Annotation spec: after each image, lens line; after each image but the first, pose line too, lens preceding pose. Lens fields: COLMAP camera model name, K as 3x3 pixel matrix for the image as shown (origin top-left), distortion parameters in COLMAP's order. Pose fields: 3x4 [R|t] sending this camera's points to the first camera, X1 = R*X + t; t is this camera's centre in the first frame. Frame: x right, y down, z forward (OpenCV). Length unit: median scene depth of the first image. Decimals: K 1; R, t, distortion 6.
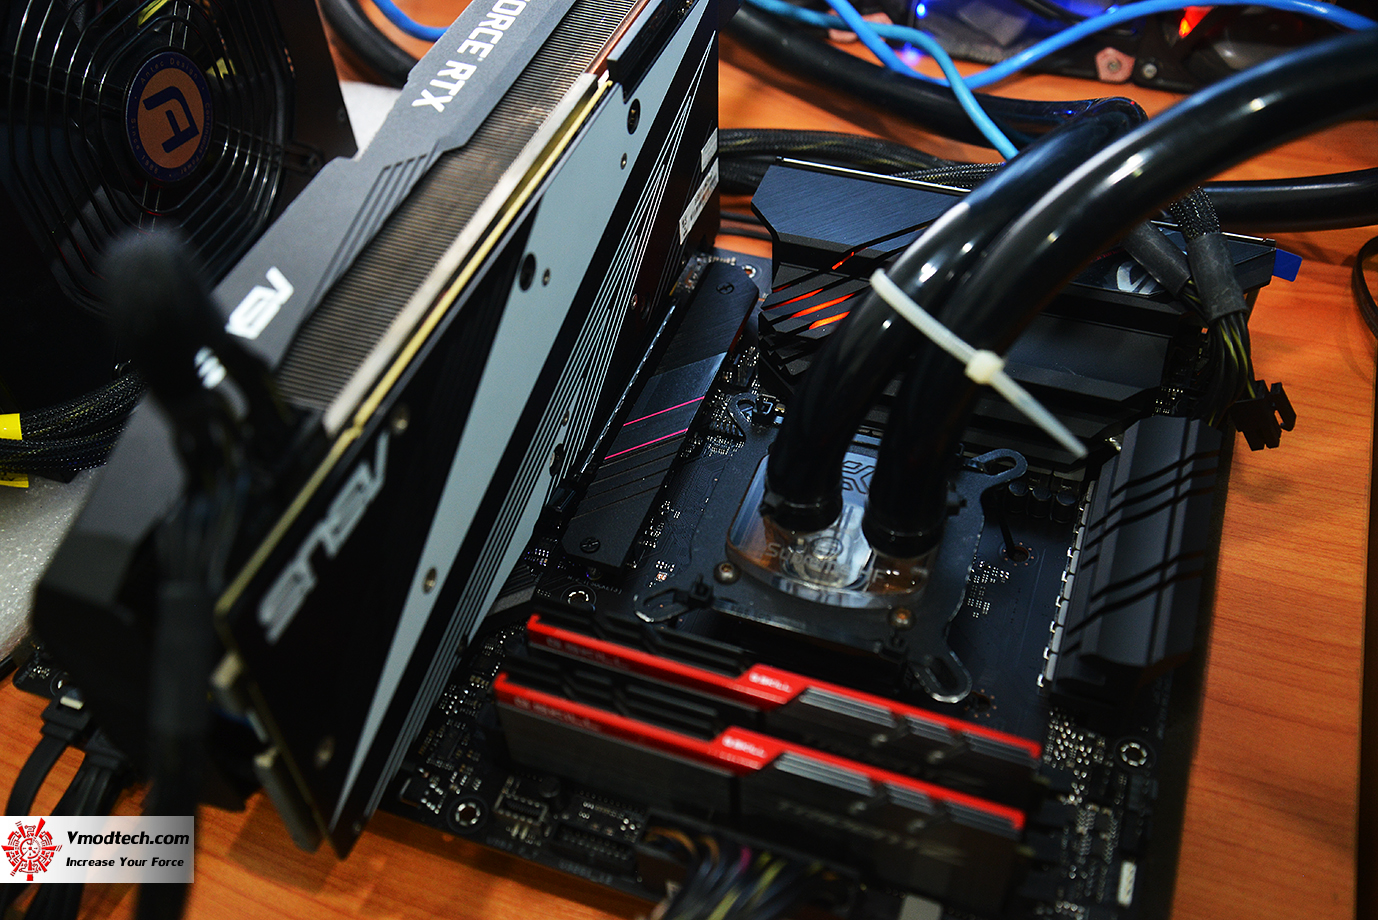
lens RADIAL K [[1381.0, 0, 688.0], [0, 1381.0, 458.4], [0, 0, 1]] dist [0.074273, 0.000000]
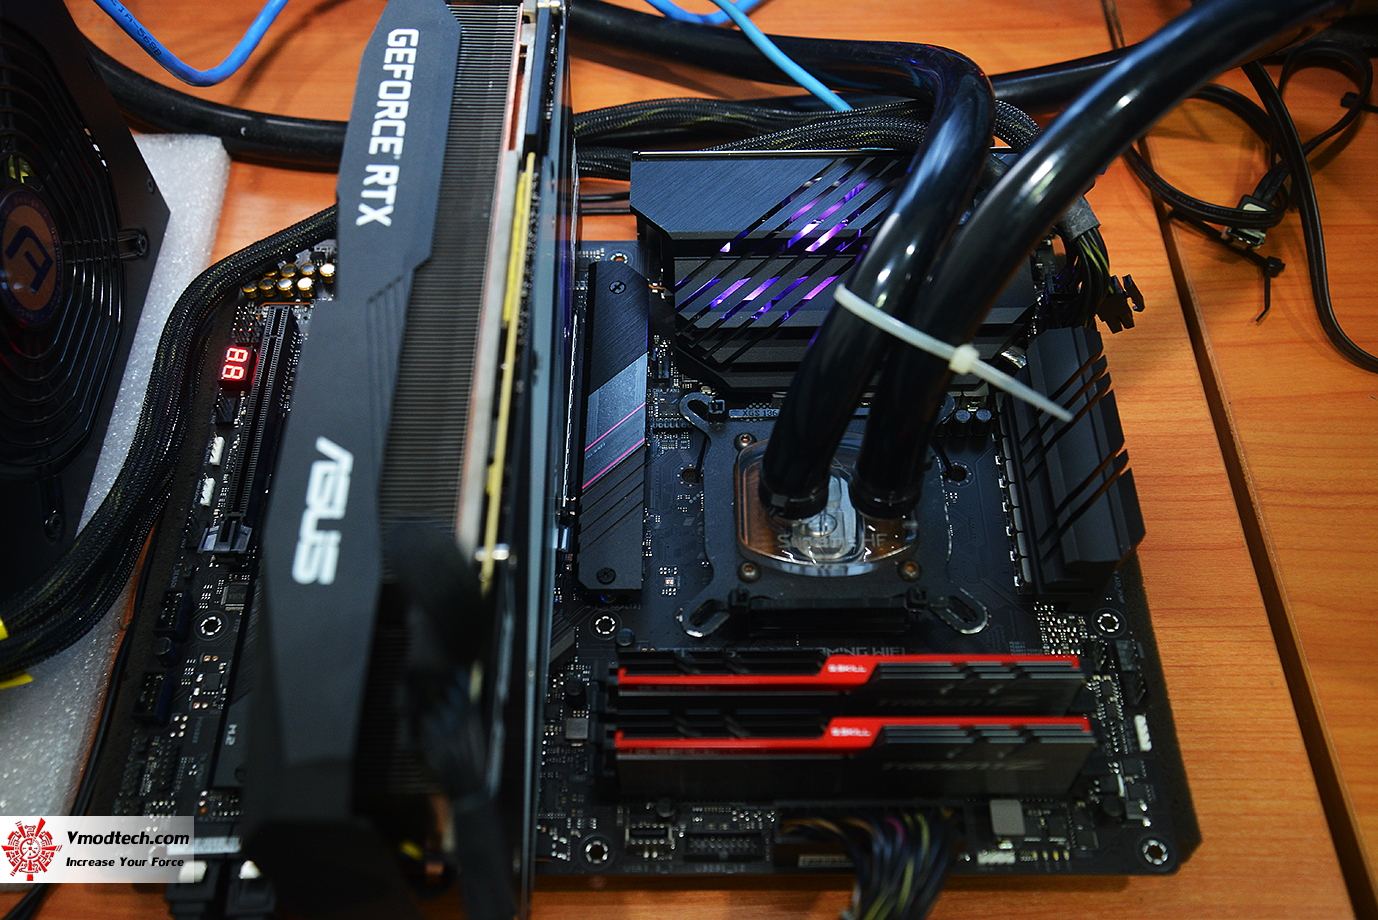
lens RADIAL K [[1381.0, 0, 693.1], [0, 1381.0, 462.7], [0, 0, 1]] dist [0.074273, 0.000000]
pose [[0.937659, -0.268042, 0.221243, -0.239805], [0.235376, 0.958103, 0.163209, -0.196121], [-0.255721, -0.100959, 0.961465, -0.048200]]
